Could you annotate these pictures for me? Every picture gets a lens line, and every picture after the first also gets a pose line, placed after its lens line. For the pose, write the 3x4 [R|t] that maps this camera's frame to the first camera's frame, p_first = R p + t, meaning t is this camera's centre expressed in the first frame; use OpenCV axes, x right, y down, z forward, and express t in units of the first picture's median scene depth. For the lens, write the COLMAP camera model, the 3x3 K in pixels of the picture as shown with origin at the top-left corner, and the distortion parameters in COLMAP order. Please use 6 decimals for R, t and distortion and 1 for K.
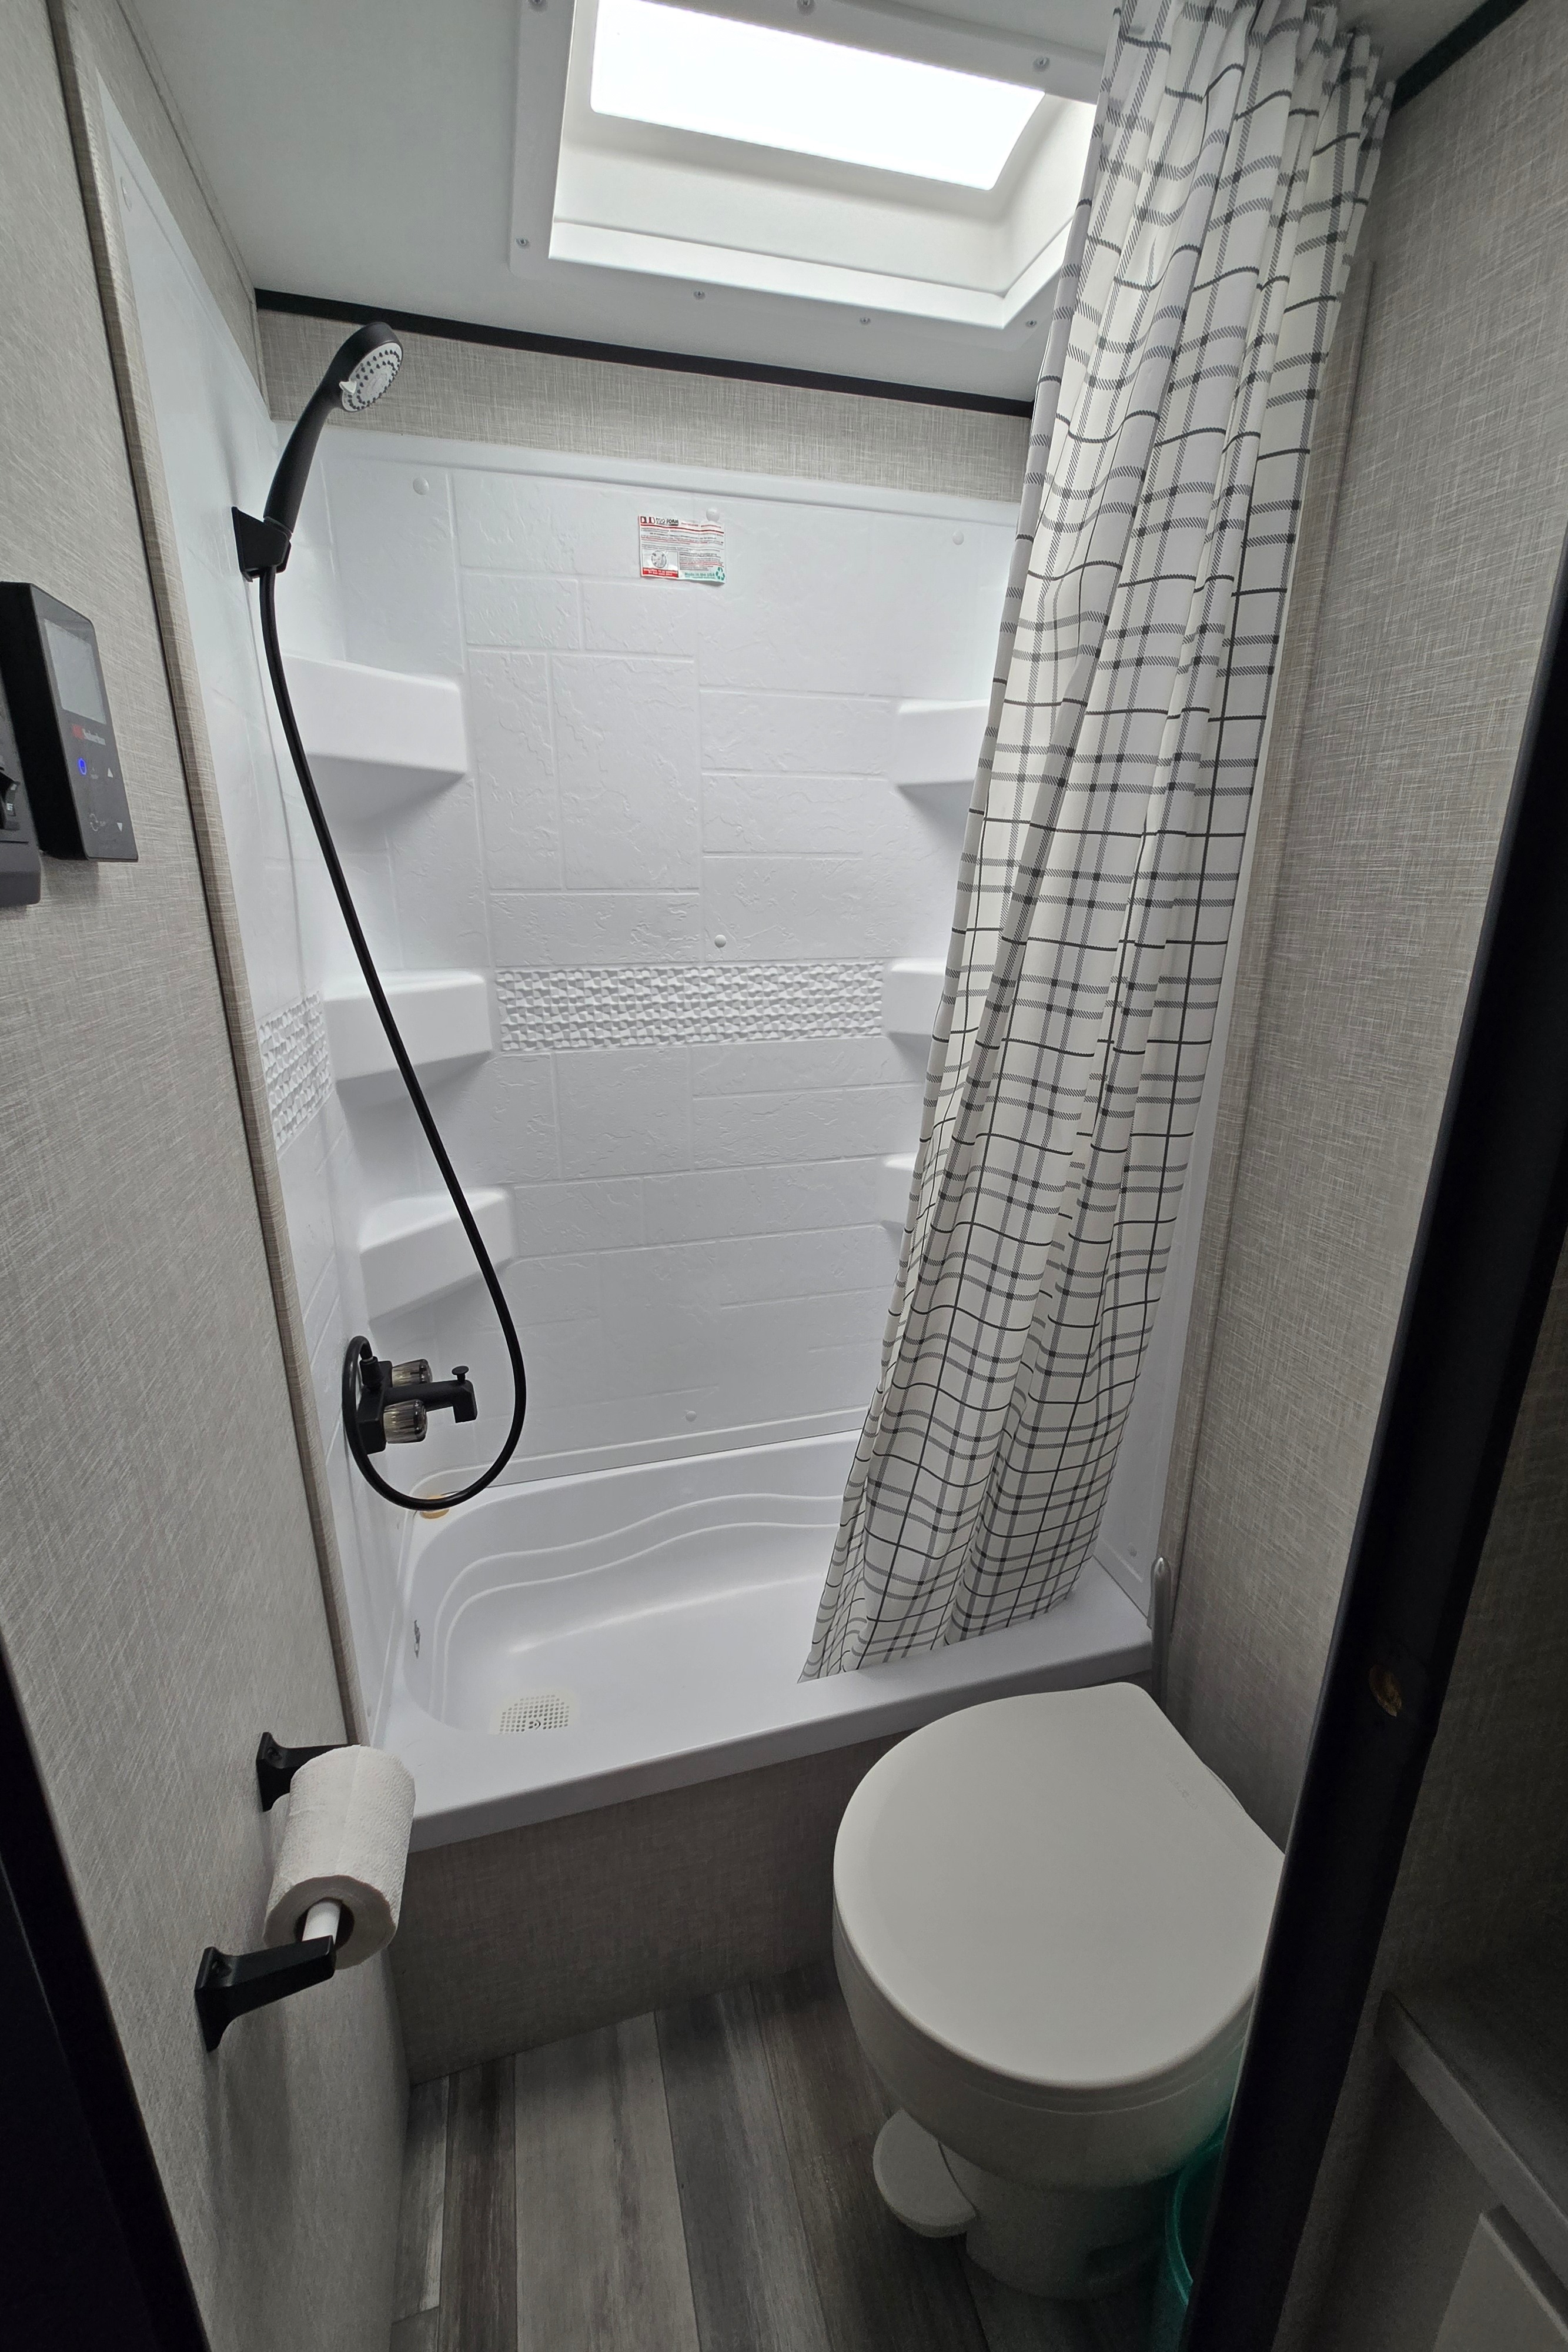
lens RADIAL K [[972.7, 0, 775.7], [0, 972.7, 1183.4], [0, 0, 1]] dist [0.000309, -0.000276]
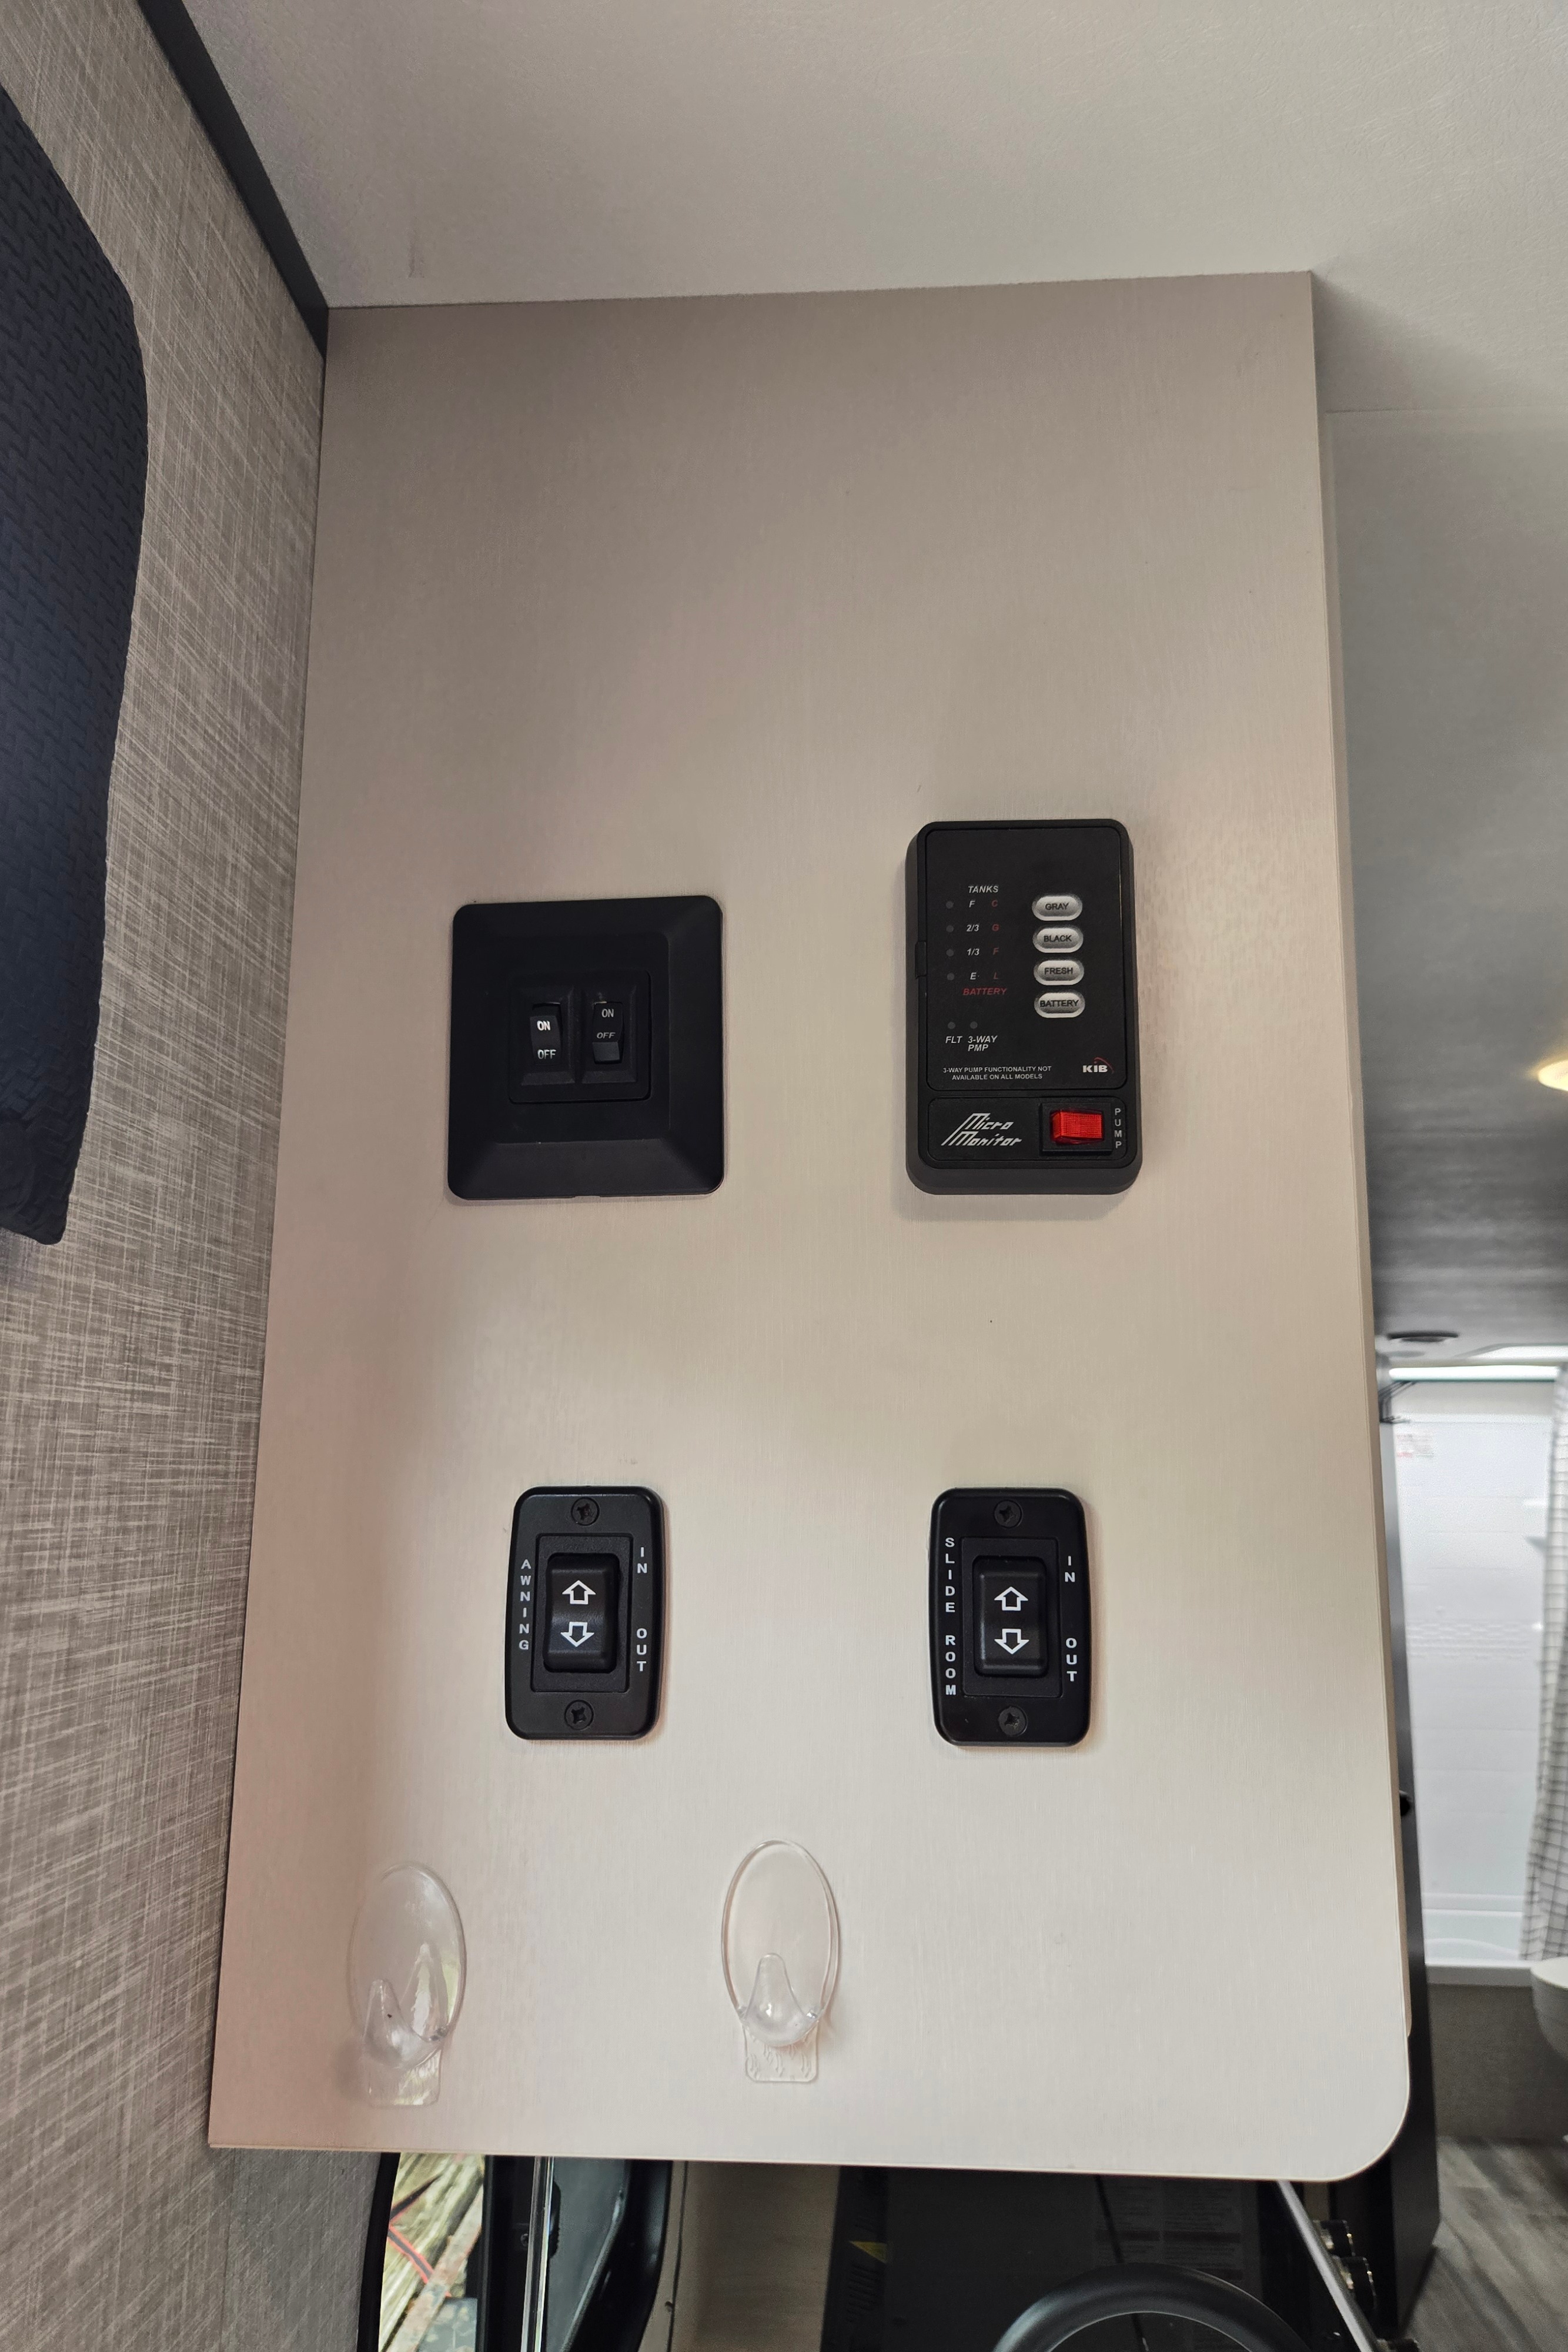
lens RADIAL K [[1624.5, 0, 771.9], [0, 1624.5, 1175.6], [0, 0, 1]] dist [0.006754, -0.003813]
pose [[0.936345, -0.057343, -0.346367, -0.195919], [-0.117757, 0.878125, -0.463713, 1.032140], [0.330744, 0.474982, 0.815475, -3.948407]]
